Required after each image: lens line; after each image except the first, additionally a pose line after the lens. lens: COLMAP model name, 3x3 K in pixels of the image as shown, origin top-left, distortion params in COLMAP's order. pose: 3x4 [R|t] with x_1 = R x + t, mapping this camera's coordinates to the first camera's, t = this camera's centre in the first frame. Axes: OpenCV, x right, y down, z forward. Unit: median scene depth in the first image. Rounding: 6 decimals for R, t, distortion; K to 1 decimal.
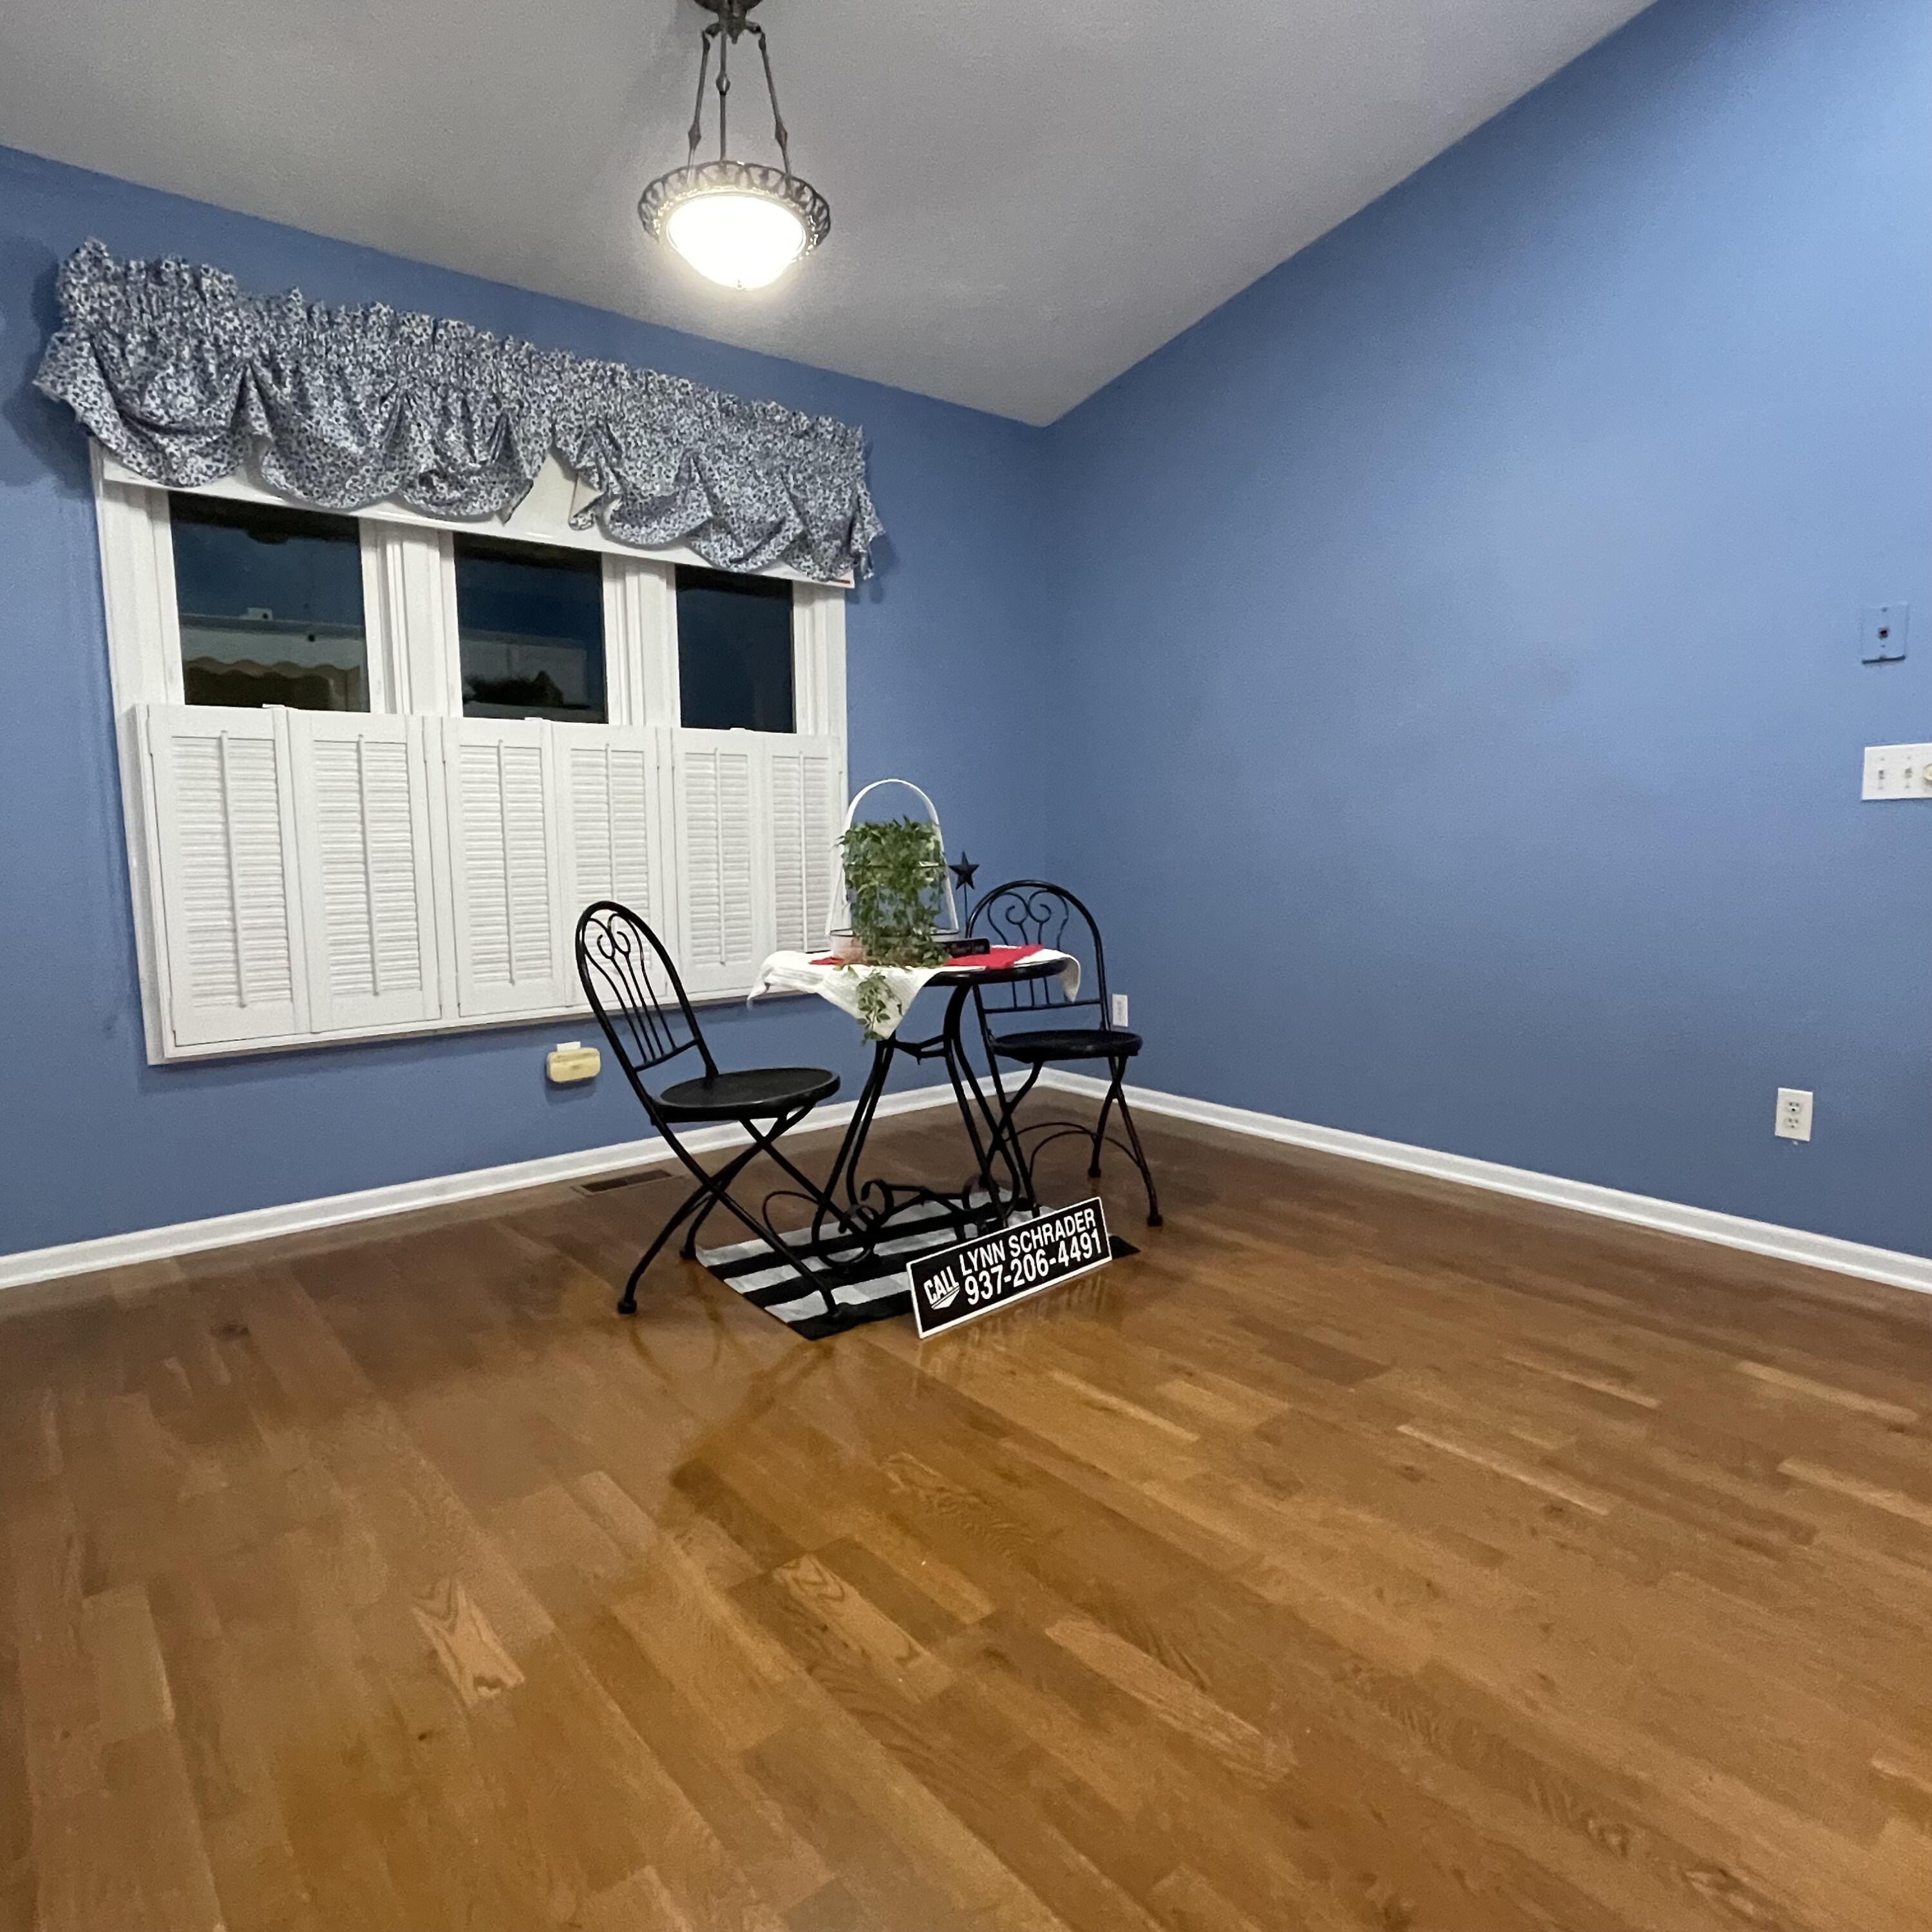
lens RADIAL K [[1219.3, 0, 953.2], [0, 1219.3, 975.0], [0, 0, 1]] dist [-0.000116, -0.002684]
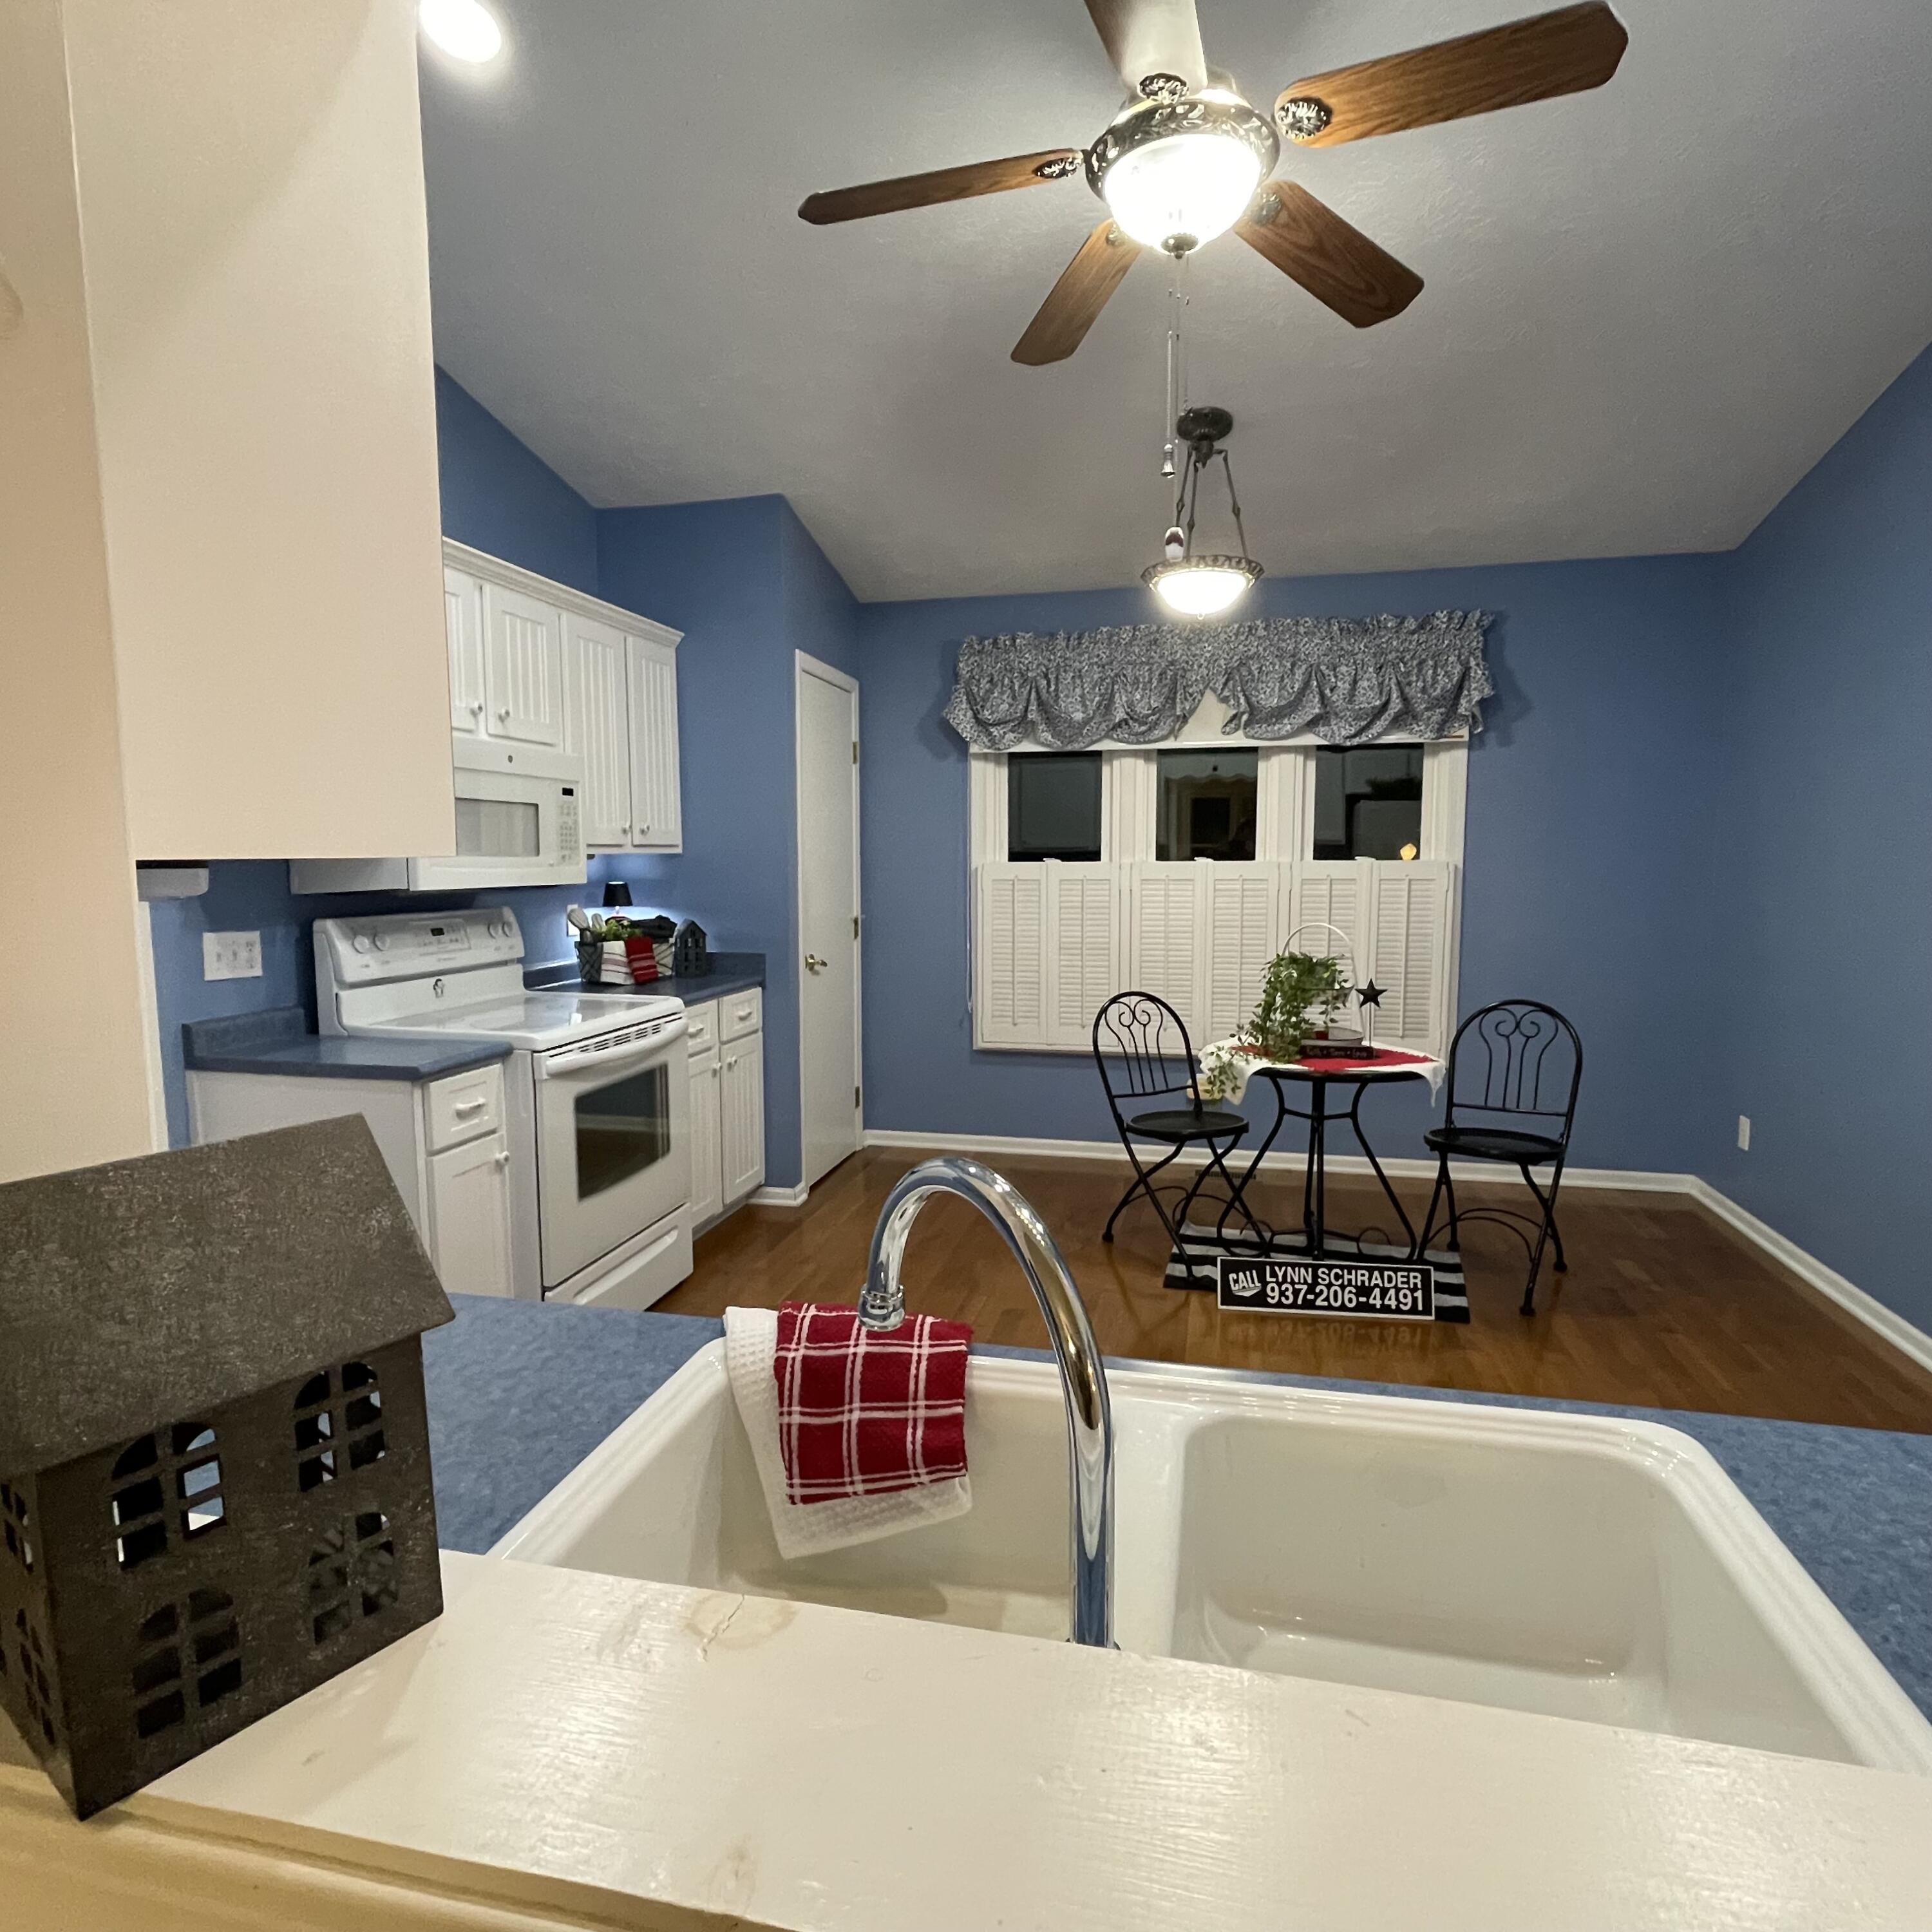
lens RADIAL K [[1120.5, 0, 952.1], [0, 1120.5, 974.1], [0, 0, 1]] dist [-0.006815, -0.000154]
pose [[0.598578, 0.090239, -0.795965, 0.731684], [-0.096237, 0.994539, 0.040380, -0.117098], [0.795262, 0.052430, 0.603994, -0.093575]]
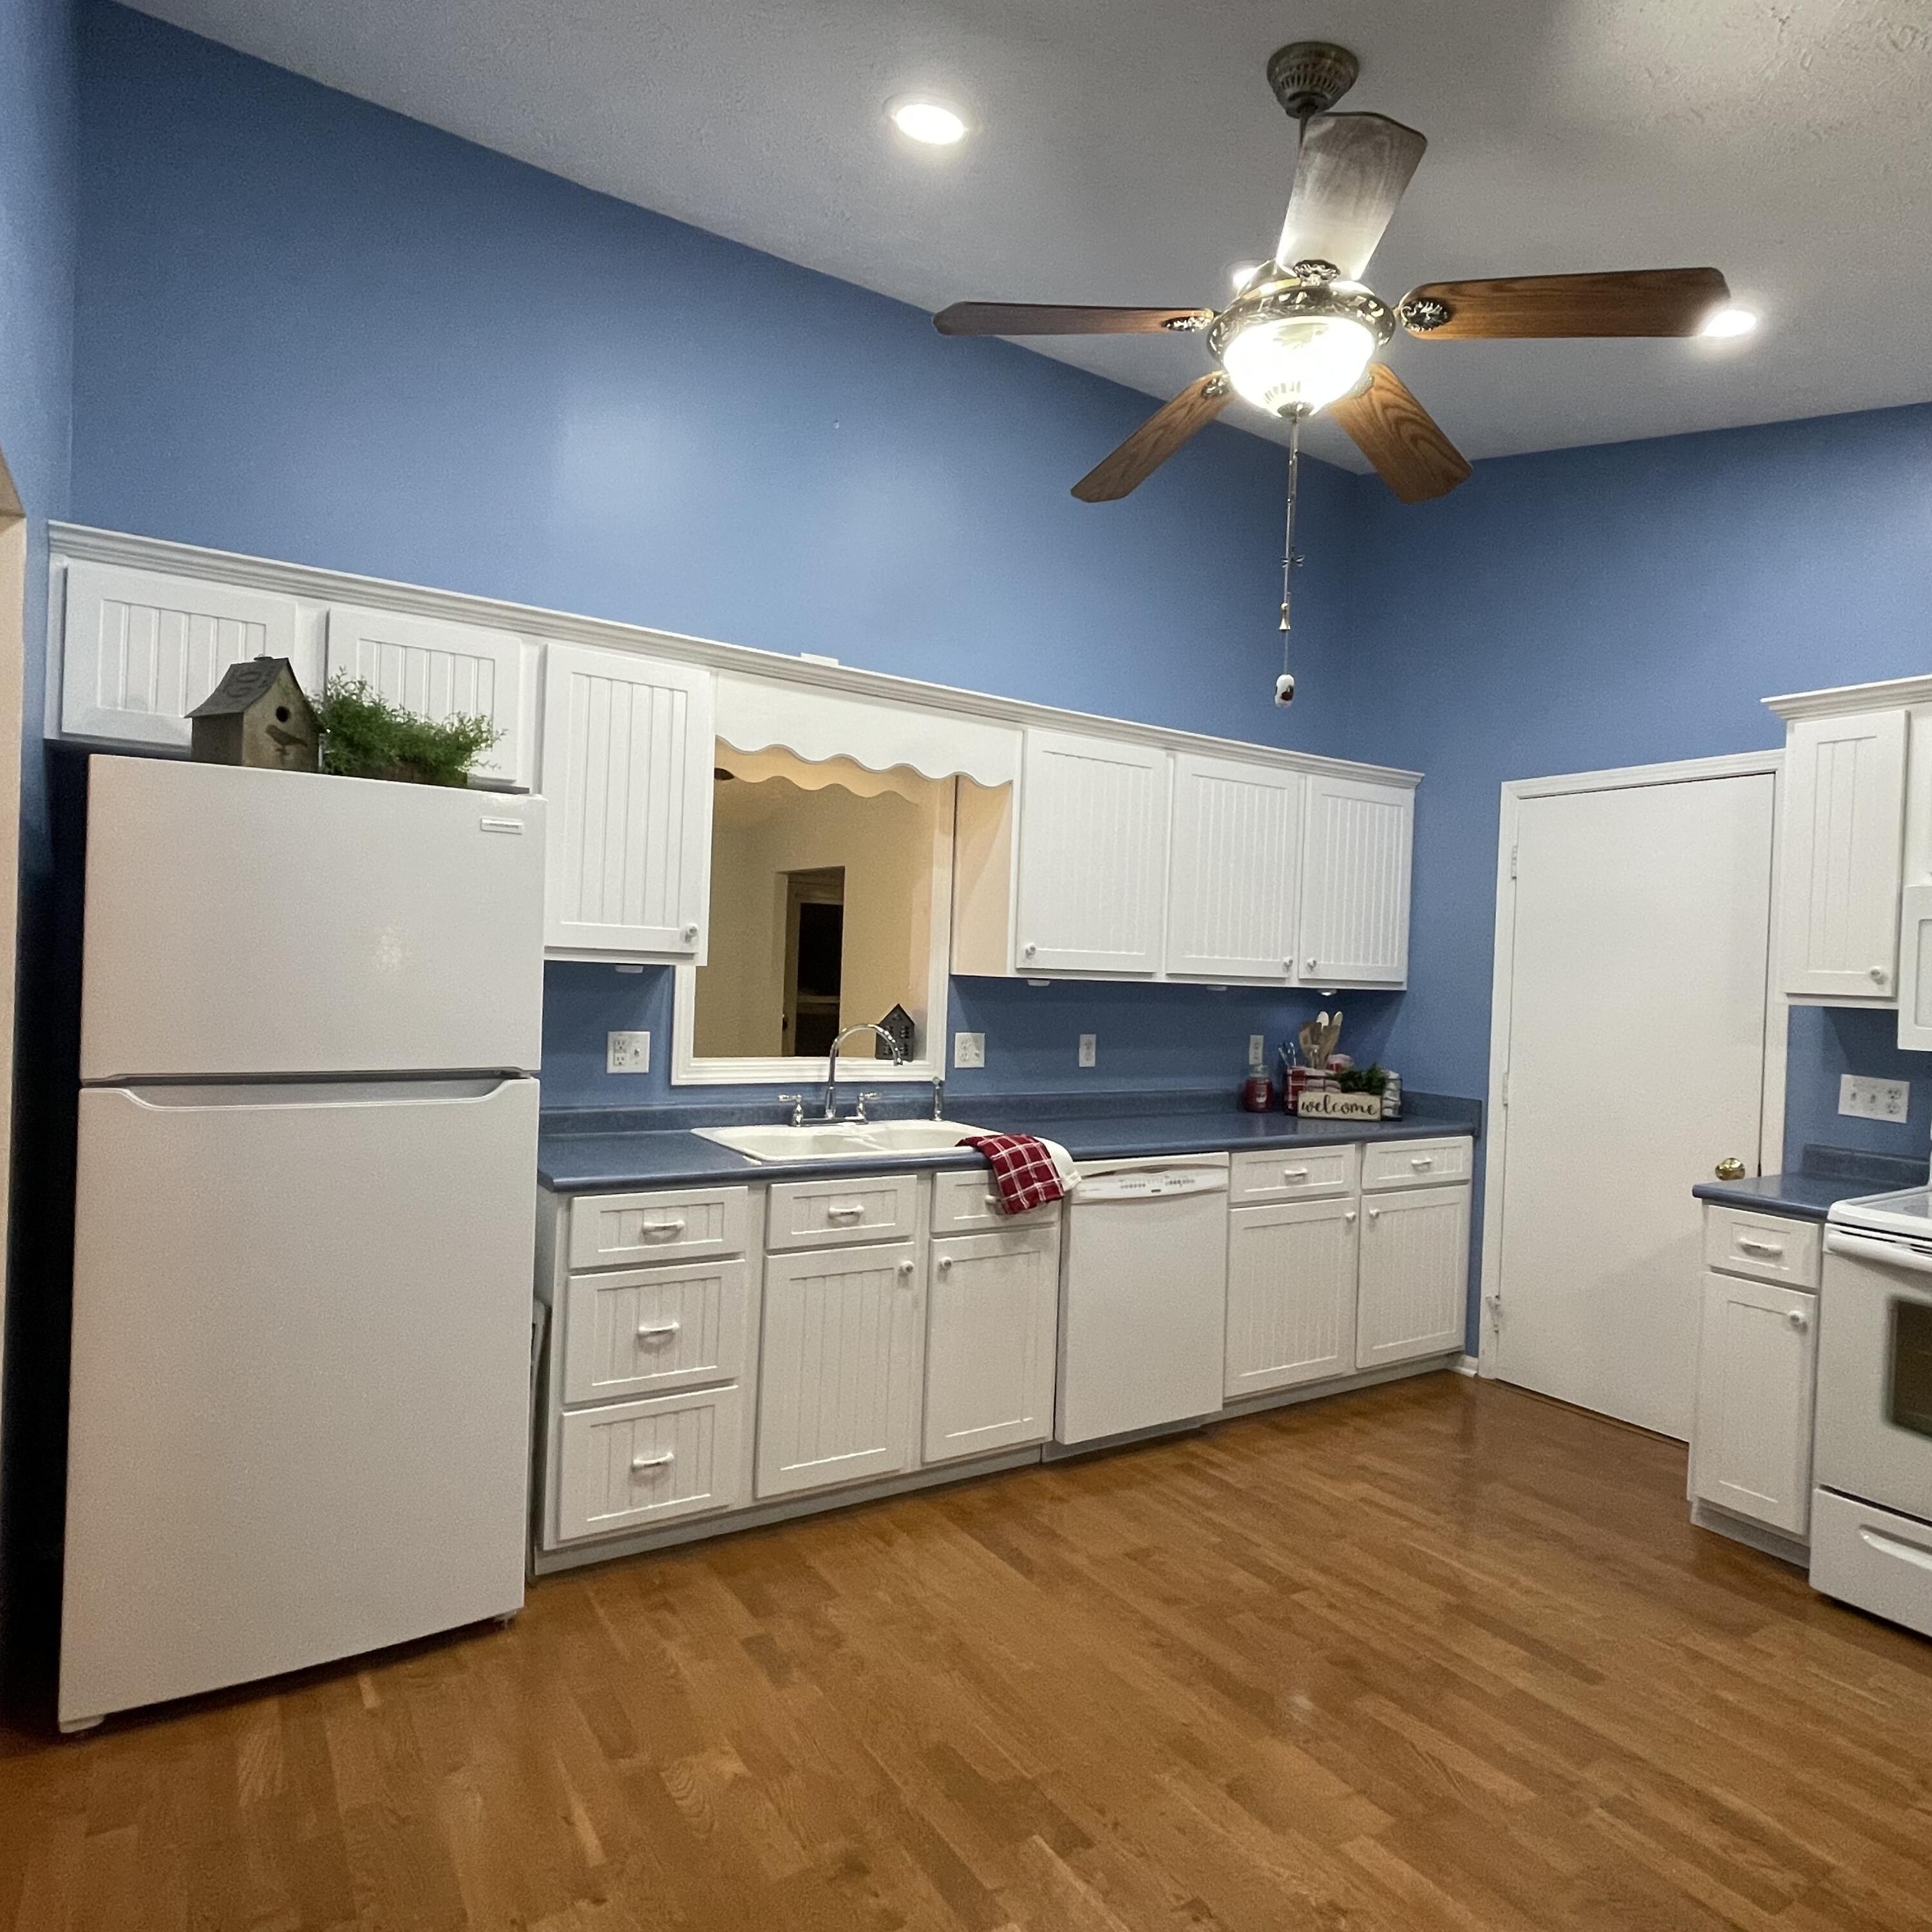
lens RADIAL K [[1219.3, 0, 958.9], [0, 1219.3, 972.2], [0, 0, 1]] dist [-0.000116, -0.002684]
pose [[-0.992460, -0.032995, 0.118041, 0.324305], [-0.018138, 0.992017, 0.124790, -0.291277], [-0.121216, 0.121708, -0.985136, 1.283419]]
